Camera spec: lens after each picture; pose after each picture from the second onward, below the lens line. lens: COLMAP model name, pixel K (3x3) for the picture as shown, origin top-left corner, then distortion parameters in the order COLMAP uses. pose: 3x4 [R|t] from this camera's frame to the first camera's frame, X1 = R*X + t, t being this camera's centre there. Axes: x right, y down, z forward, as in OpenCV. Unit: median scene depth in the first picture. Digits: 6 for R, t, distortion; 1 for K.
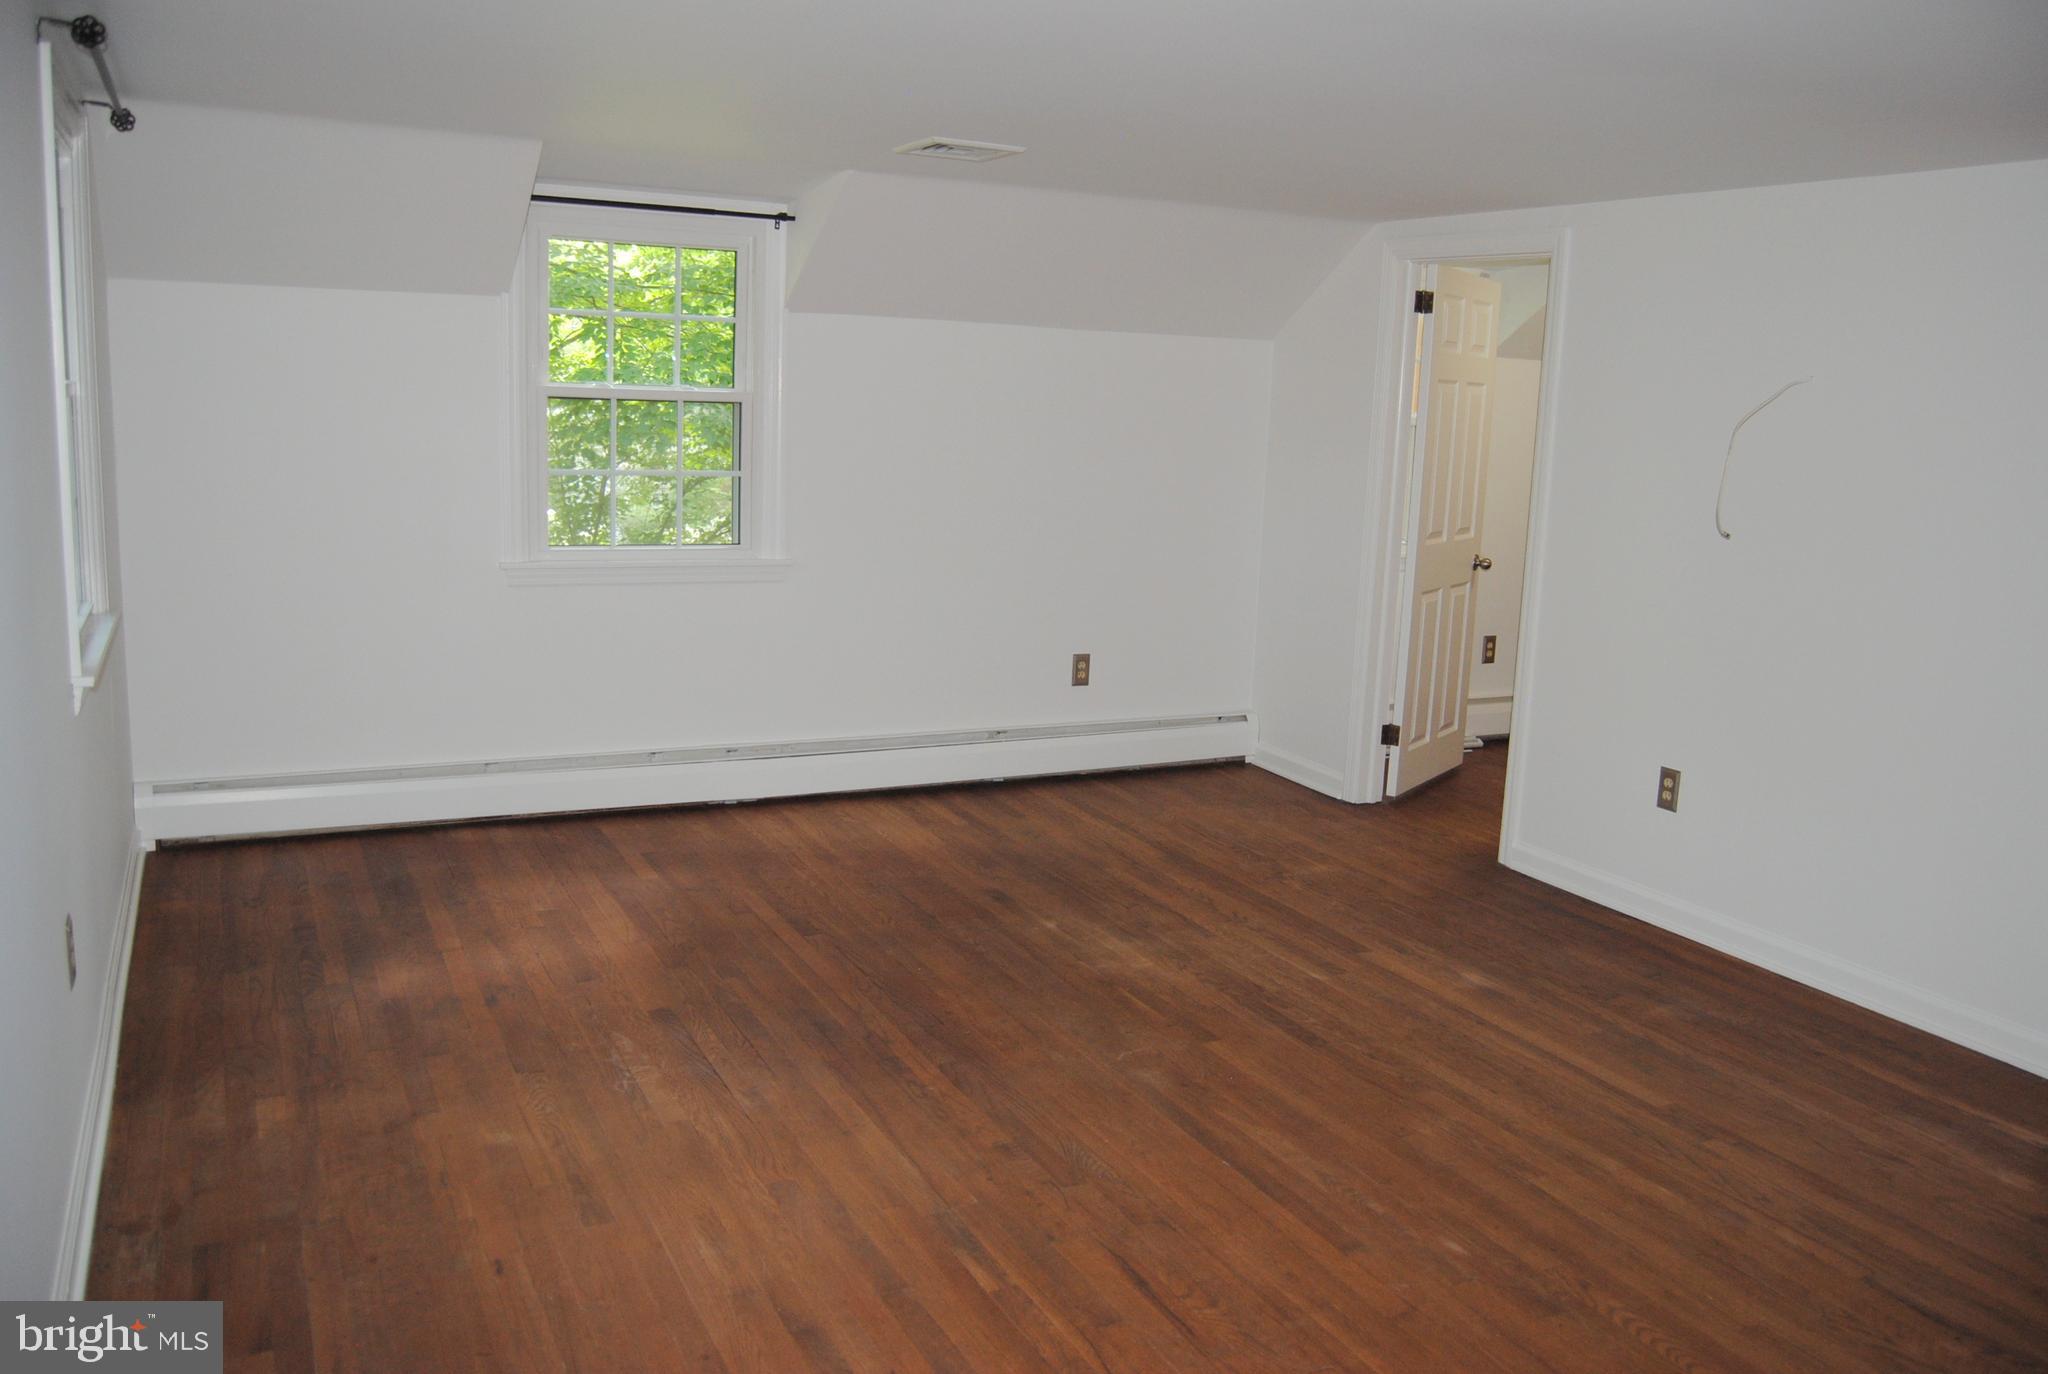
lens RADIAL K [[1614.4, 0, 1020.9], [0, 1614.4, 688.7], [0, 0, 1]] dist [-0.080809, 0.012602]
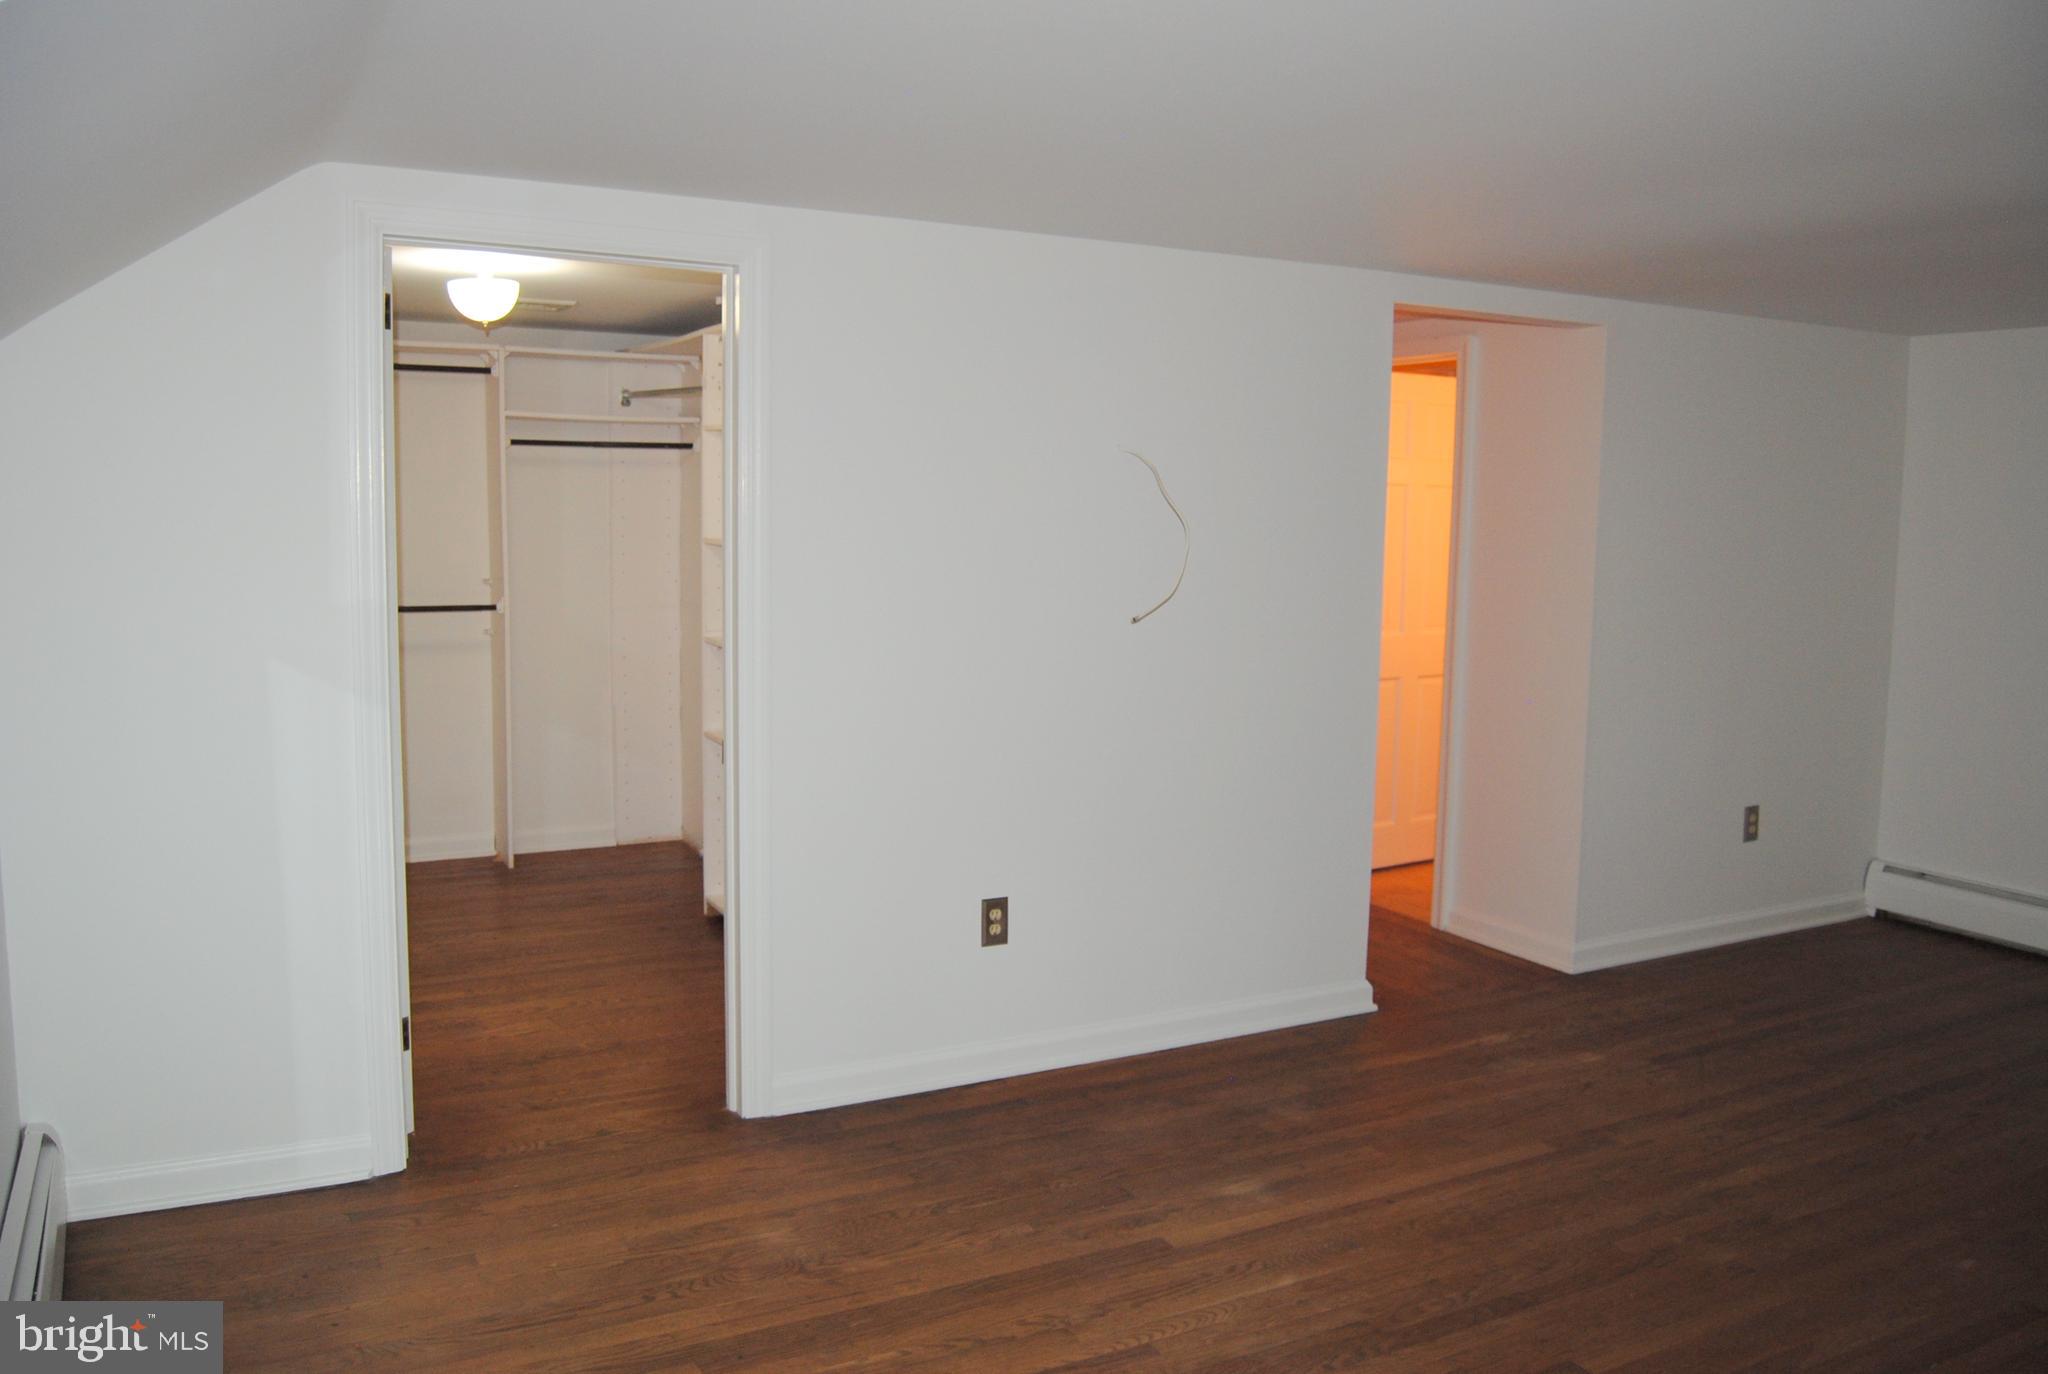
lens RADIAL K [[1614.4, 0, 1022.3], [0, 1614.4, 682.8], [0, 0, 1]] dist [-0.080809, 0.012602]
pose [[-0.039514, -0.148049, 0.988190, -0.481505], [0.164280, 0.974543, 0.152574, -0.213665], [-0.985622, 0.168369, -0.014187, 1.082663]]
